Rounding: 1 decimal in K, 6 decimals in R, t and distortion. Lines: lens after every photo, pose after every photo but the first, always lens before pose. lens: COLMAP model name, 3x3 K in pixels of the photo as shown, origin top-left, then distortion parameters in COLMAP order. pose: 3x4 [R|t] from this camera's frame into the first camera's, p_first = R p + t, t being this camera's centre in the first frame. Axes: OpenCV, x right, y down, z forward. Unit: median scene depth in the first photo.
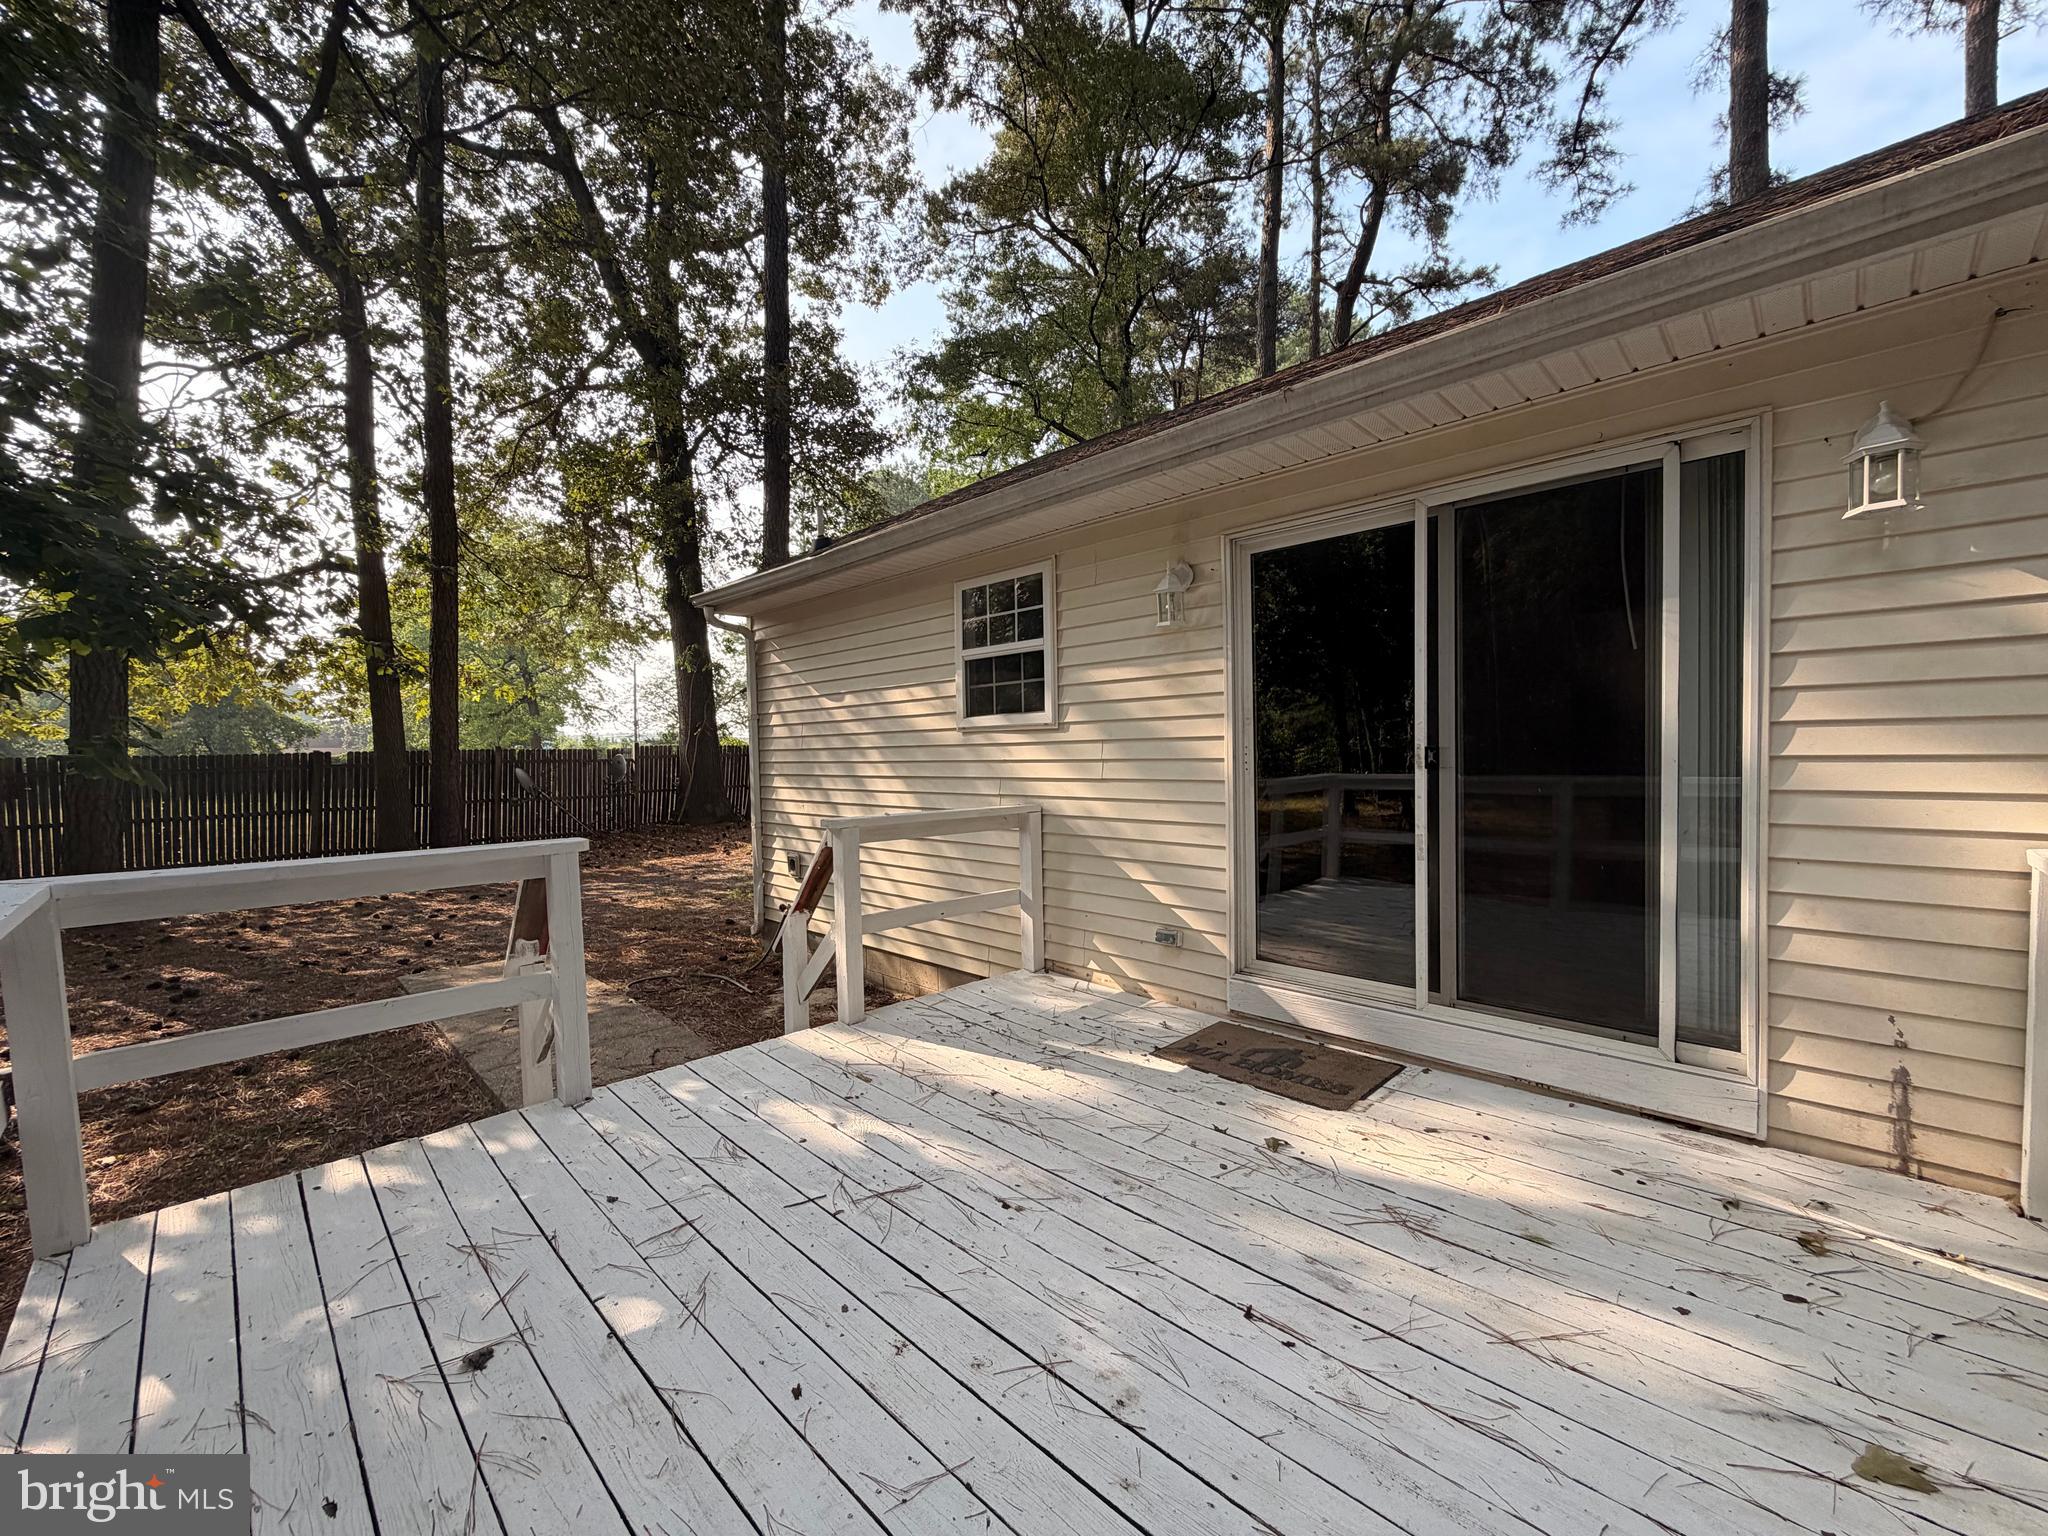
lens RADIAL K [[814.9, 0, 1017.1], [0, 814.9, 772.1], [0, 0, 1]] dist [-0.001103, -0.000156]
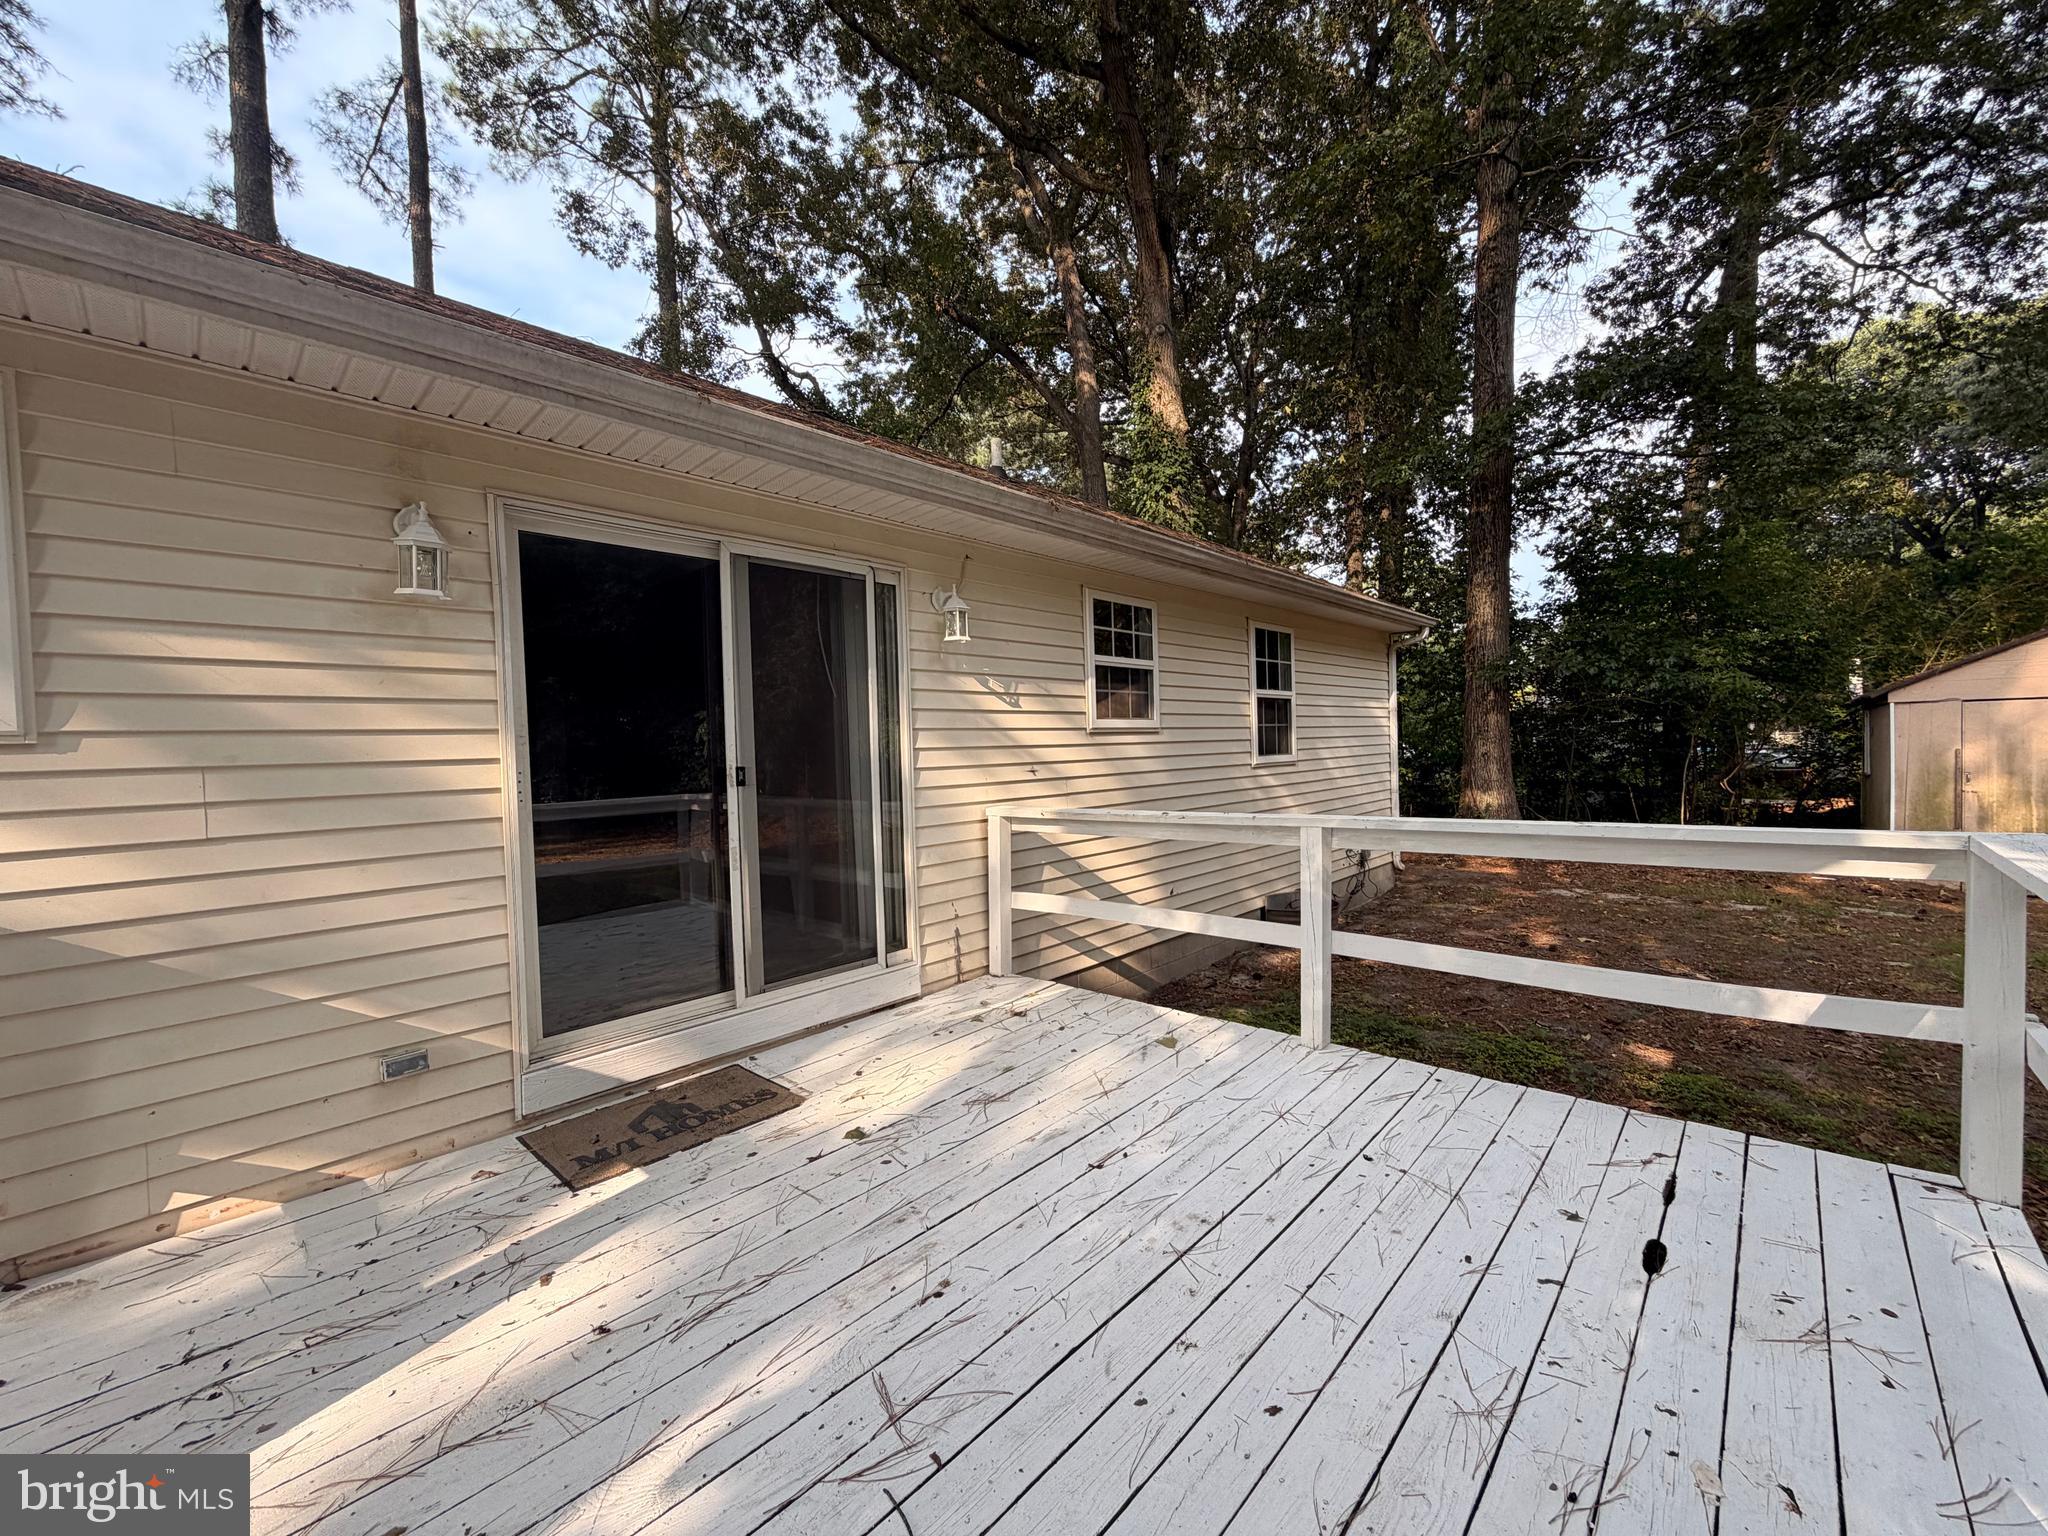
lens RADIAL K [[814.9, 0, 1017.1], [0, 814.9, 772.1], [0, 0, 1]] dist [-0.001103, -0.000156]
pose [[-0.030991, -0.006188, 0.999501, -0.660203], [0.062361, 0.998021, 0.008113, -0.009860], [-0.997572, 0.062581, -0.030544, 0.696186]]
